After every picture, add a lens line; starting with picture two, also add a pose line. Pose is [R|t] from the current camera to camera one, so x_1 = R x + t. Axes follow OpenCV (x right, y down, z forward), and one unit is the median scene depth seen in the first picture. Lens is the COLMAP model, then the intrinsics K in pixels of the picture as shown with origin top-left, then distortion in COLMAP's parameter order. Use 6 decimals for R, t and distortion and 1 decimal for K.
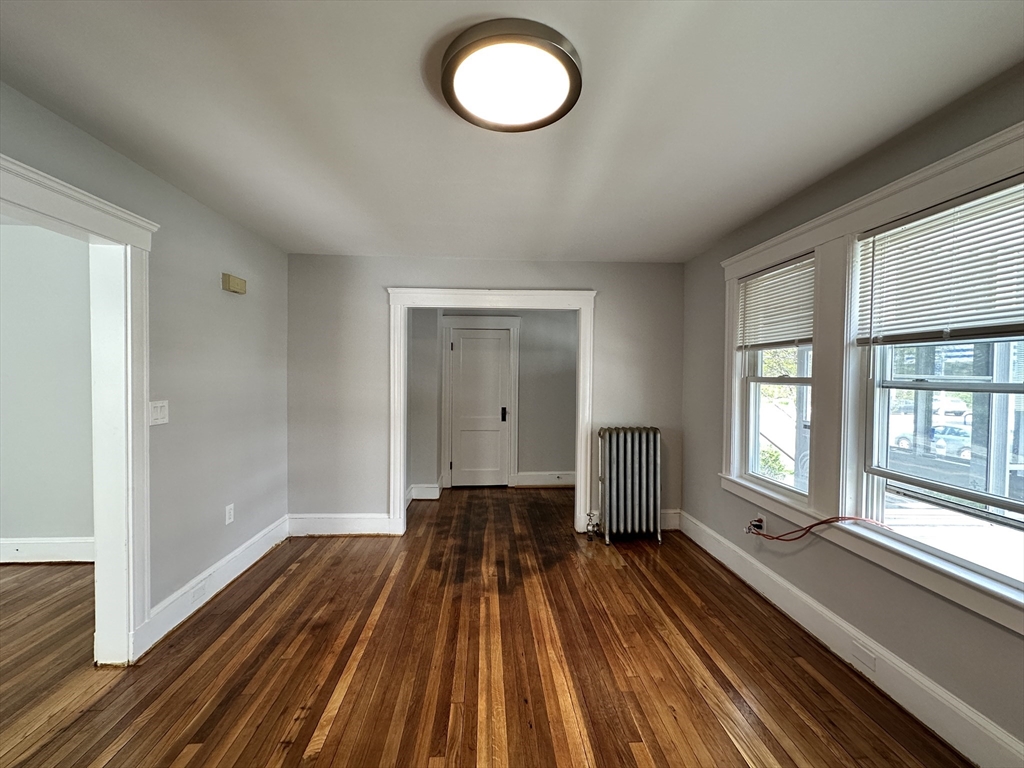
lens RADIAL K [[408.6, 0, 511.5], [0, 408.6, 383.2], [0, 0, 1]] dist [-0.000723, 0.000253]
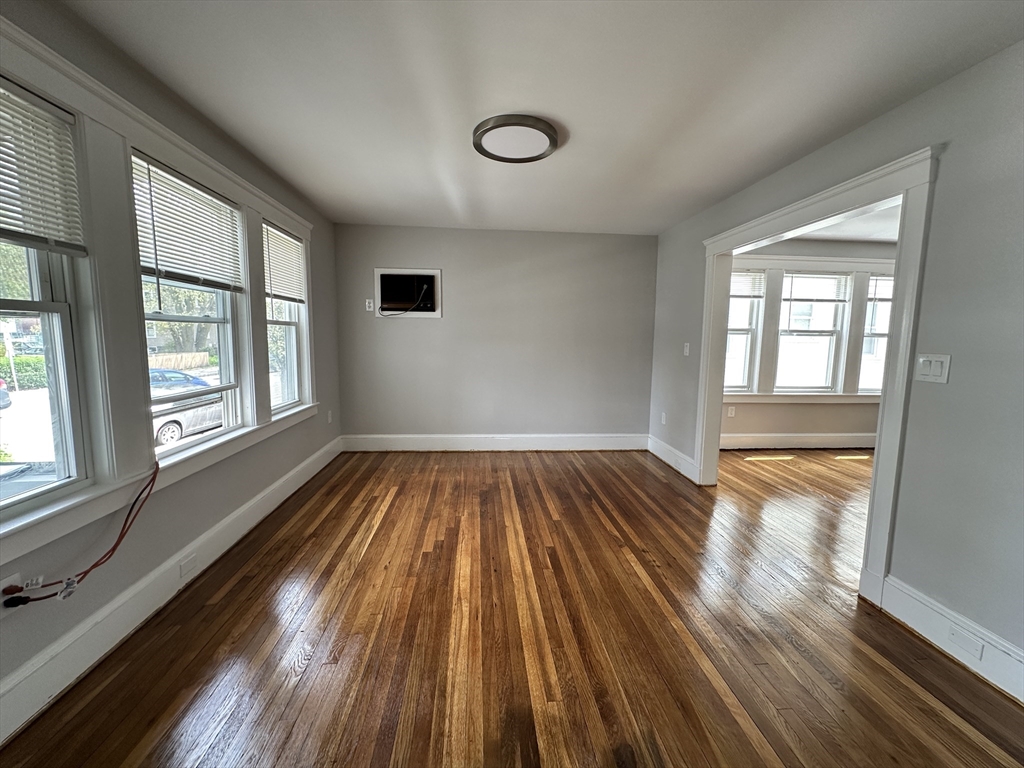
lens RADIAL K [[408.6, 0, 511.5], [0, 408.6, 383.2], [0, 0, 1]] dist [-0.000723, 0.000253]
pose [[-0.999528, -0.020029, -0.023291, 0.023527], [-0.023068, 0.990089, 0.138537, 0.006492], [0.020285, 0.139008, -0.990083, 1.927139]]
